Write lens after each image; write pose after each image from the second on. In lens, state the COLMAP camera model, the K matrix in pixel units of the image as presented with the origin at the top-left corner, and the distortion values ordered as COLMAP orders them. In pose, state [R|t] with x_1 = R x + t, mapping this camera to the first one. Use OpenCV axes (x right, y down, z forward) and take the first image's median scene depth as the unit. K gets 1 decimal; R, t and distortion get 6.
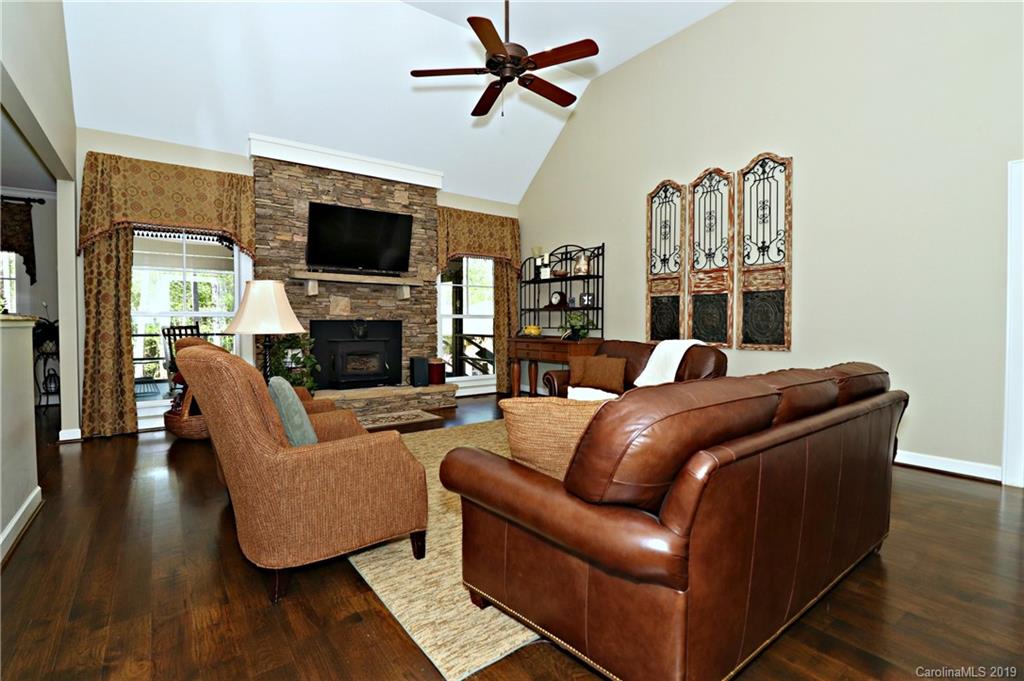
lens RADIAL K [[486.5, 0, 513.1], [0, 486.5, 334.1], [0, 0, 1]] dist [-0.005922, -0.001290]
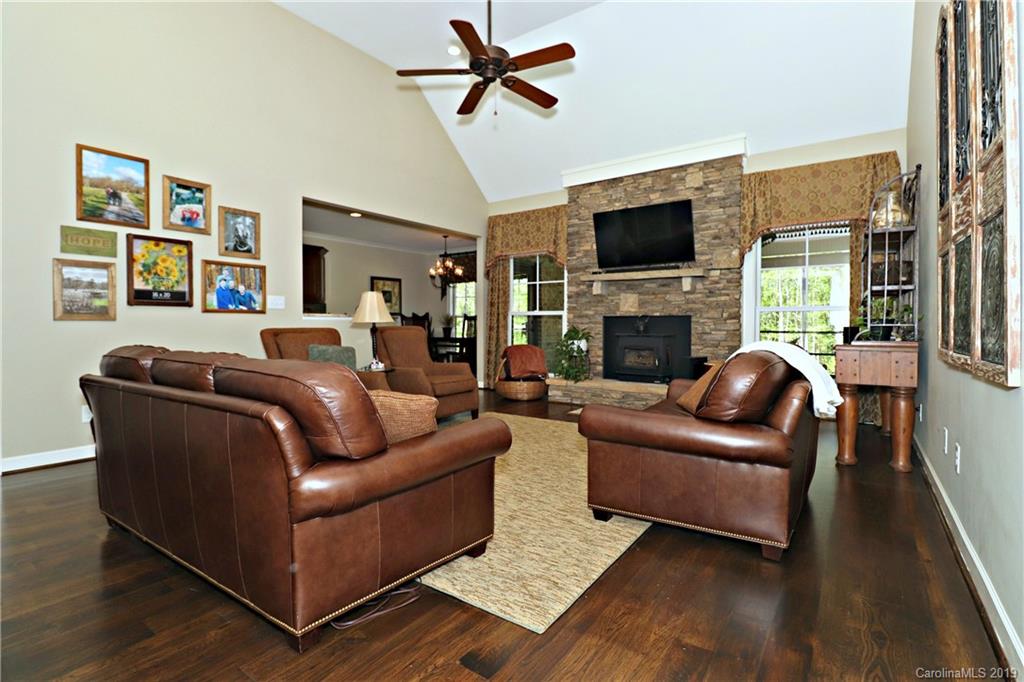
lens RADIAL K [[486.5, 0, 512.1], [0, 486.5, 330.8], [0, 0, 1]] dist [-0.005922, -0.001290]
pose [[0.309597, 0.019714, -0.950663, 0.554192], [-0.014105, 0.999770, 0.016138, -0.009173], [0.950763, 0.008413, 0.309804, 0.409782]]
